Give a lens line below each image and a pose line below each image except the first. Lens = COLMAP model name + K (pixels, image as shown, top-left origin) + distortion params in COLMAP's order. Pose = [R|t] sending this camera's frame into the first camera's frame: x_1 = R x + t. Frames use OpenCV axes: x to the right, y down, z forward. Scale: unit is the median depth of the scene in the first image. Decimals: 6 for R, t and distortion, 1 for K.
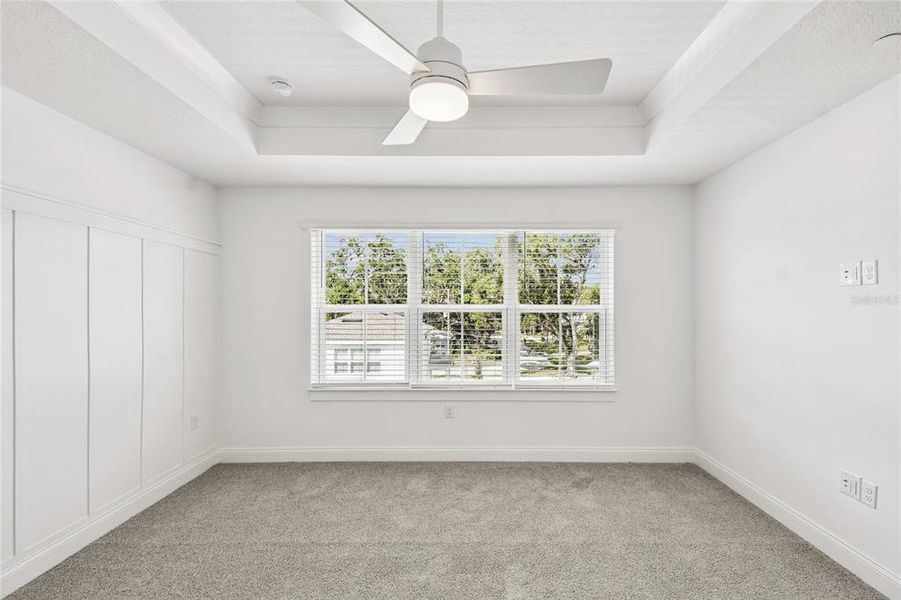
lens RADIAL K [[401.3, 0, 458.1], [0, 401.3, 305.5], [0, 0, 1]] dist [0.030032, -0.000074]
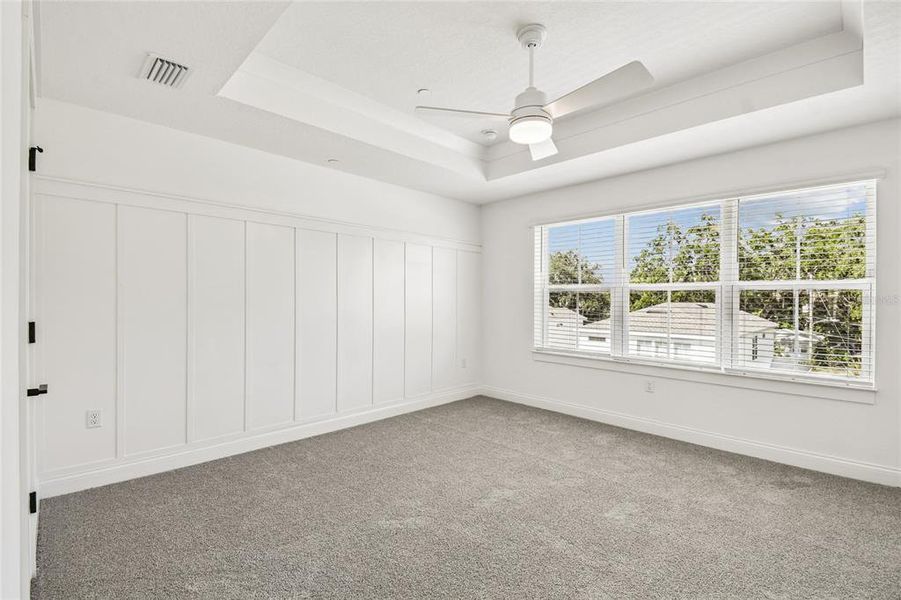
lens RADIAL K [[399.1, 0, 449.4], [0, 399.1, 302.7], [0, 0, 1]] dist [0.010323, -0.020142]
pose [[0.706341, 0.009251, -0.707811, 0.347528], [-0.001353, 0.999930, 0.011718, 0.038809], [0.707870, -0.007319, 0.706305, -0.092210]]
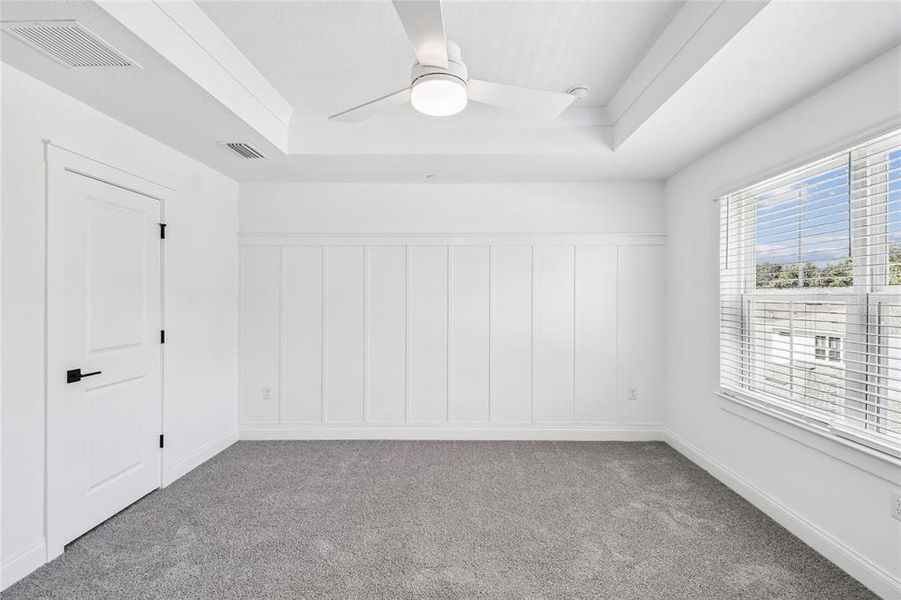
lens RADIAL K [[401.3, 0, 458.1], [0, 401.3, 305.5], [0, 0, 1]] dist [0.030032, -0.000074]
pose [[-0.003562, 0.020301, -0.999788, 0.463491], [0.008060, 0.999762, 0.020272, 0.006984], [0.999961, -0.007986, -0.003725, 0.469435]]
